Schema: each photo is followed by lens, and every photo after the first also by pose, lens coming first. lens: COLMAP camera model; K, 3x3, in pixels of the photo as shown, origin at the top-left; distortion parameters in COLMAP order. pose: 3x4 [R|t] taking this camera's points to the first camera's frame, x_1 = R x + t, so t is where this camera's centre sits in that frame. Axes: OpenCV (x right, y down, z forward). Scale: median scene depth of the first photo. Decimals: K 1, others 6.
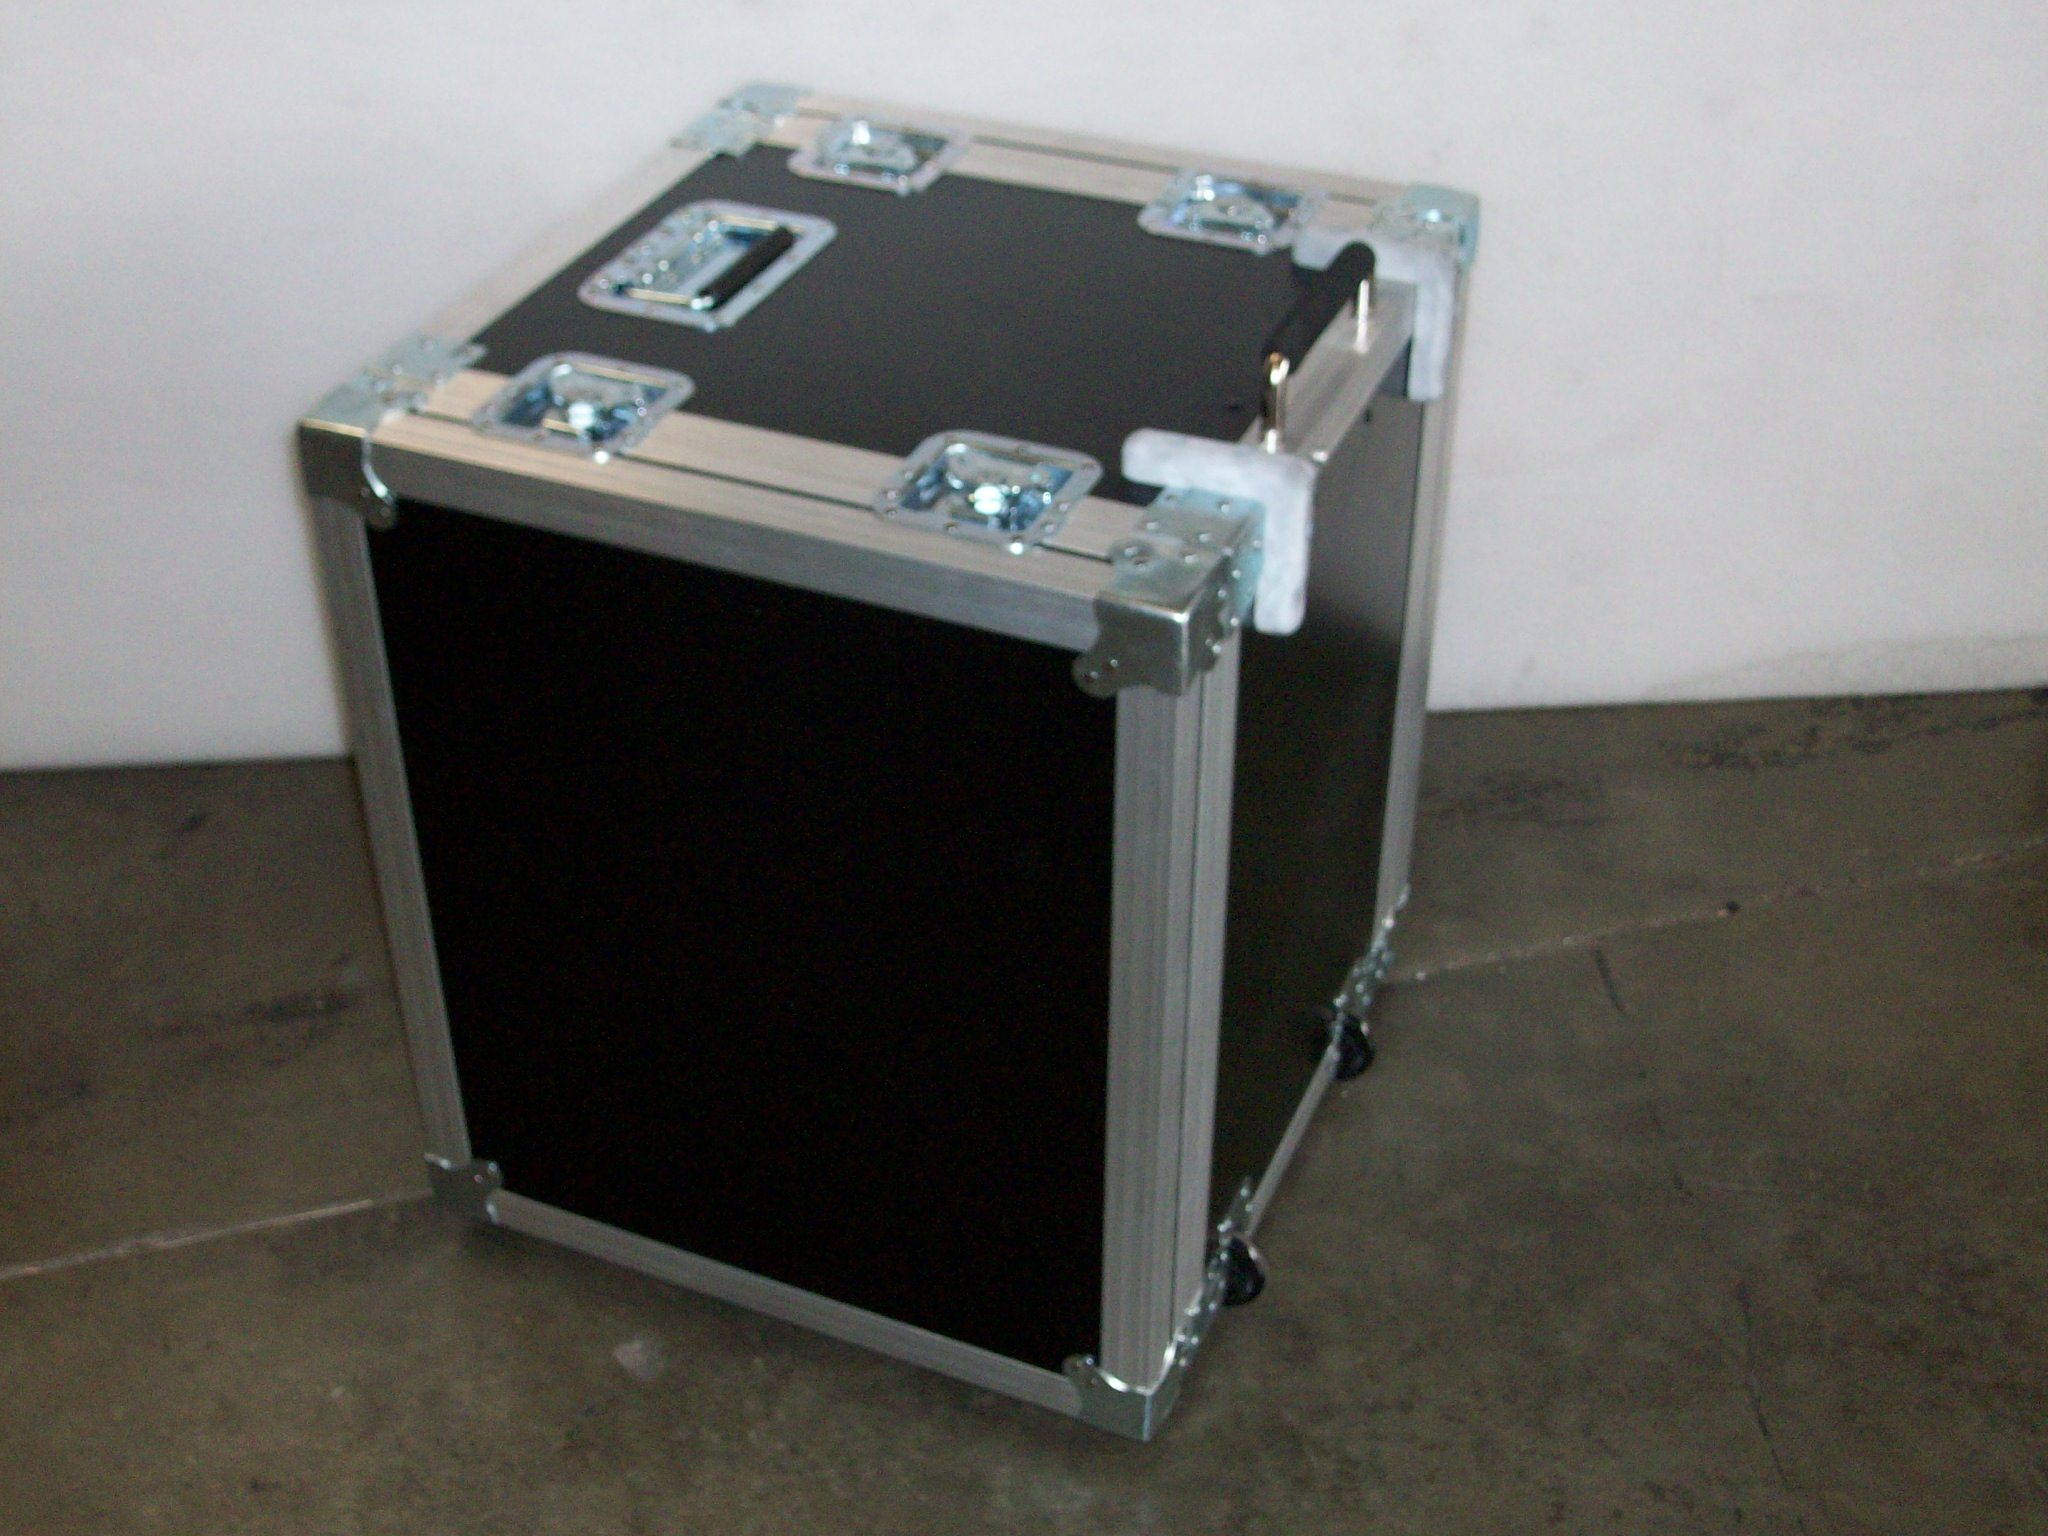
lens RADIAL K [[2693.6, 0, 945.4], [0, 2693.6, 767.0], [0, 0, 1]] dist [-0.091762, 0.063128]
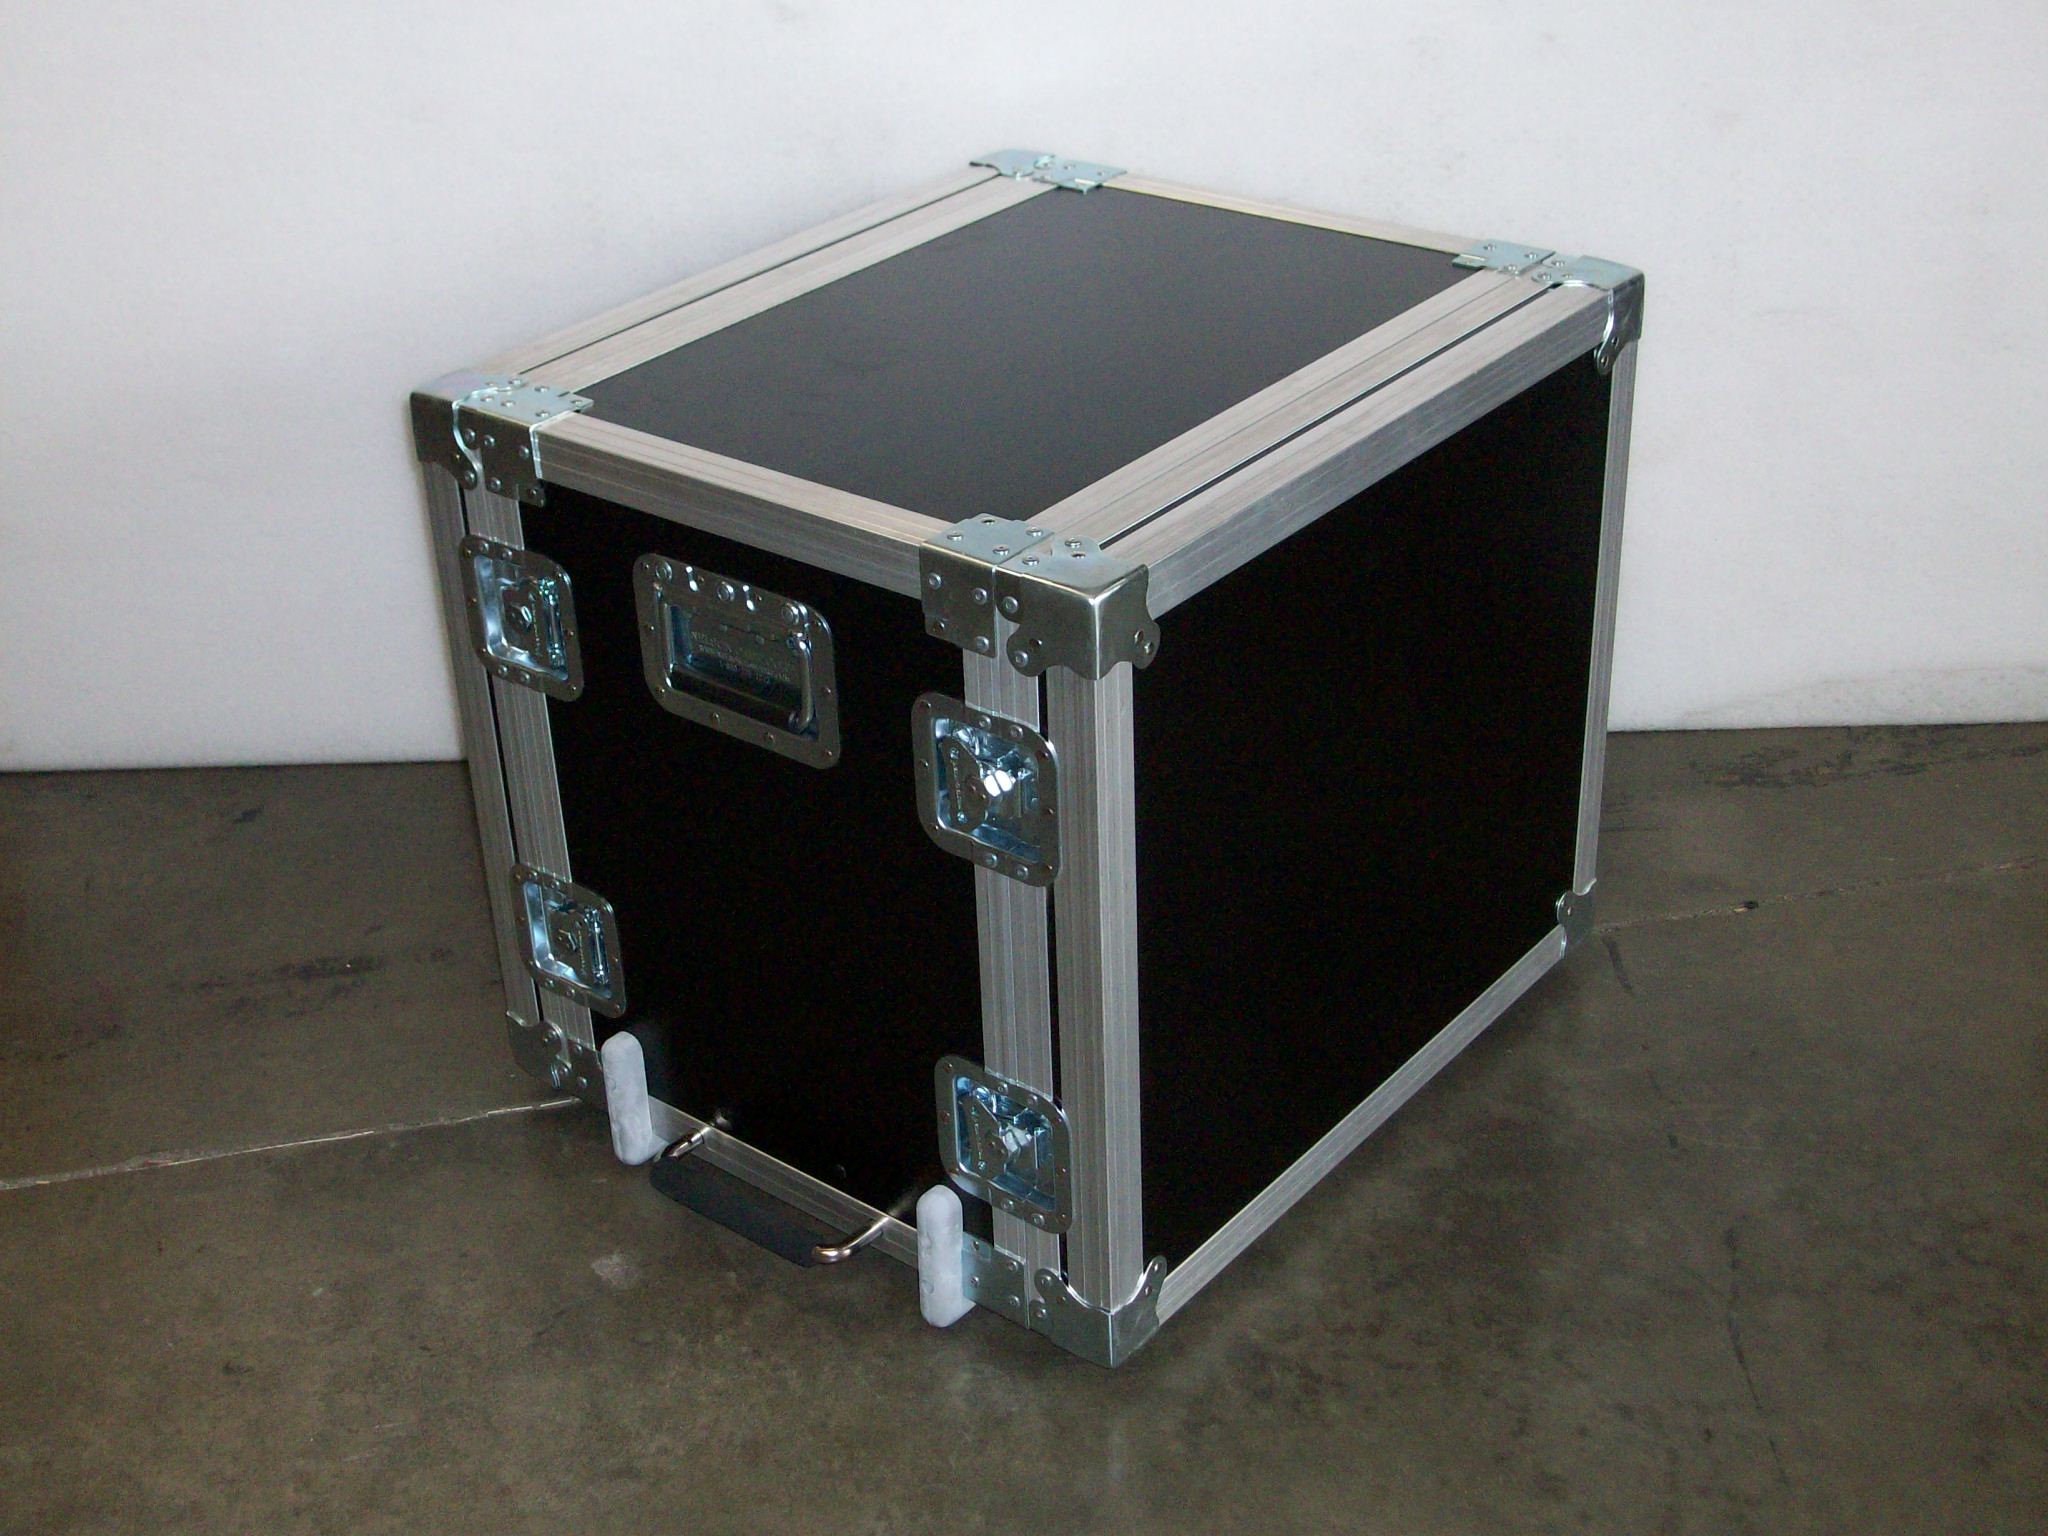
lens RADIAL K [[2693.6, 0, 945.4], [0, 2693.6, 767.0], [0, 0, 1]] dist [-0.091762, 0.063128]
pose [[0.997318, 0.015316, -0.071564, 0.079648], [-0.022965, 0.993959, -0.107320, 0.138908], [0.069488, 0.108676, 0.991646, -0.013656]]
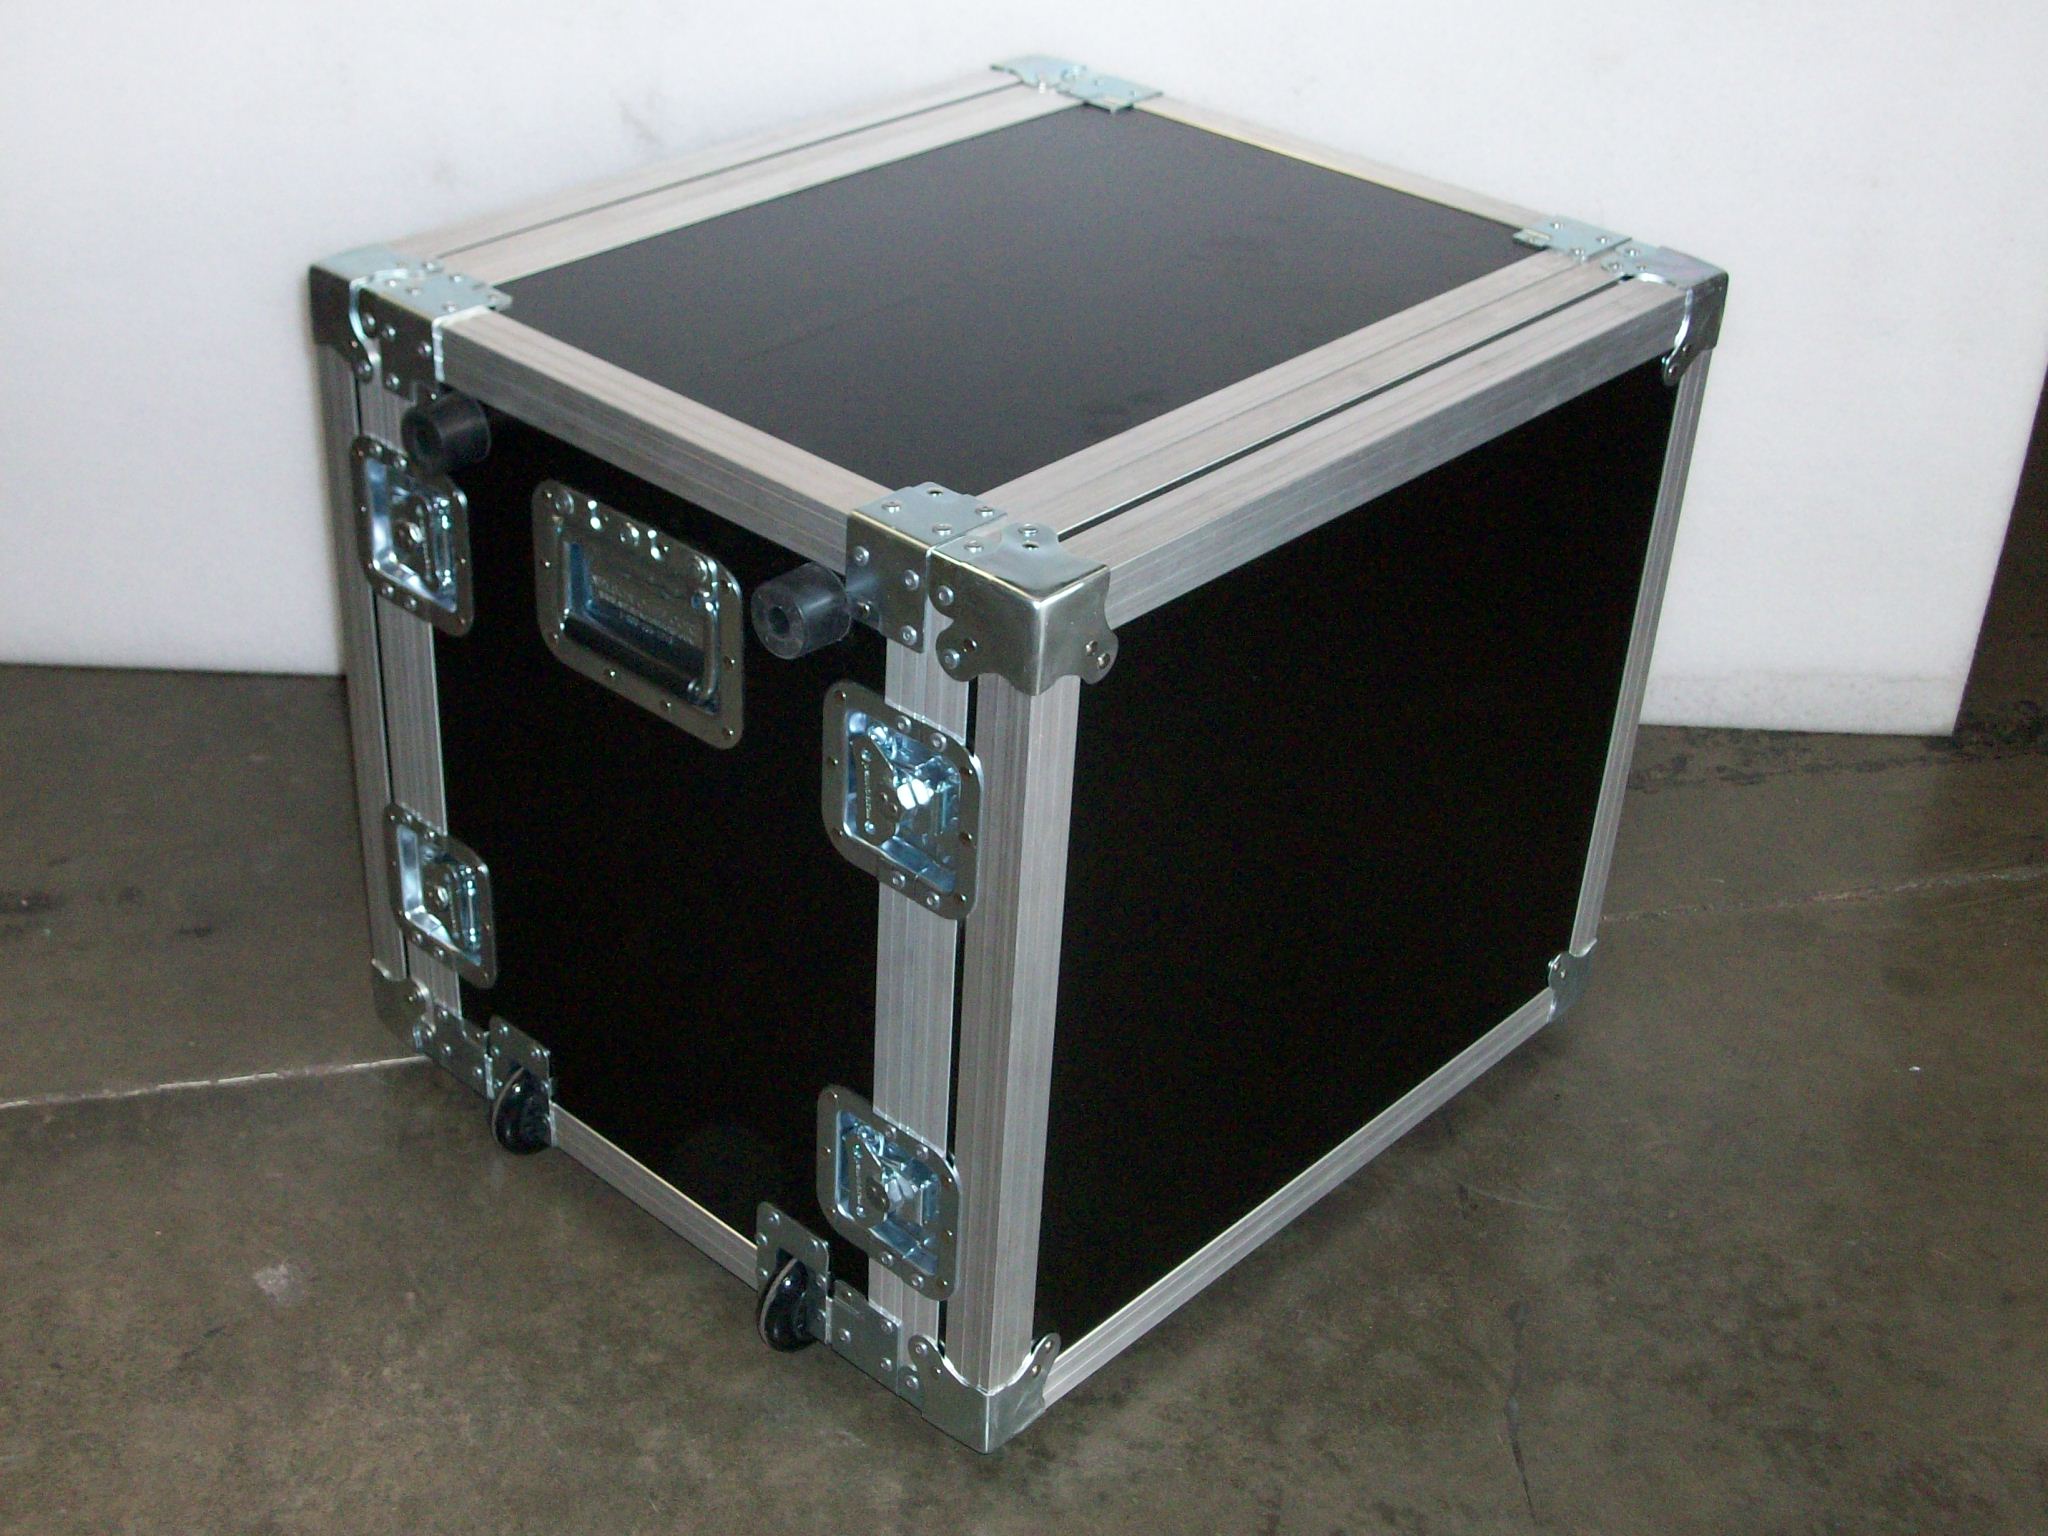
lens RADIAL K [[2693.6, 0, 945.4], [0, 2693.6, 767.0], [0, 0, 1]] dist [-0.091762, 0.063128]
pose [[0.996930, 0.077757, -0.009175, 0.103898], [-0.078166, 0.995167, -0.059432, 0.084721], [0.004509, 0.059967, 0.998190, 0.095302]]
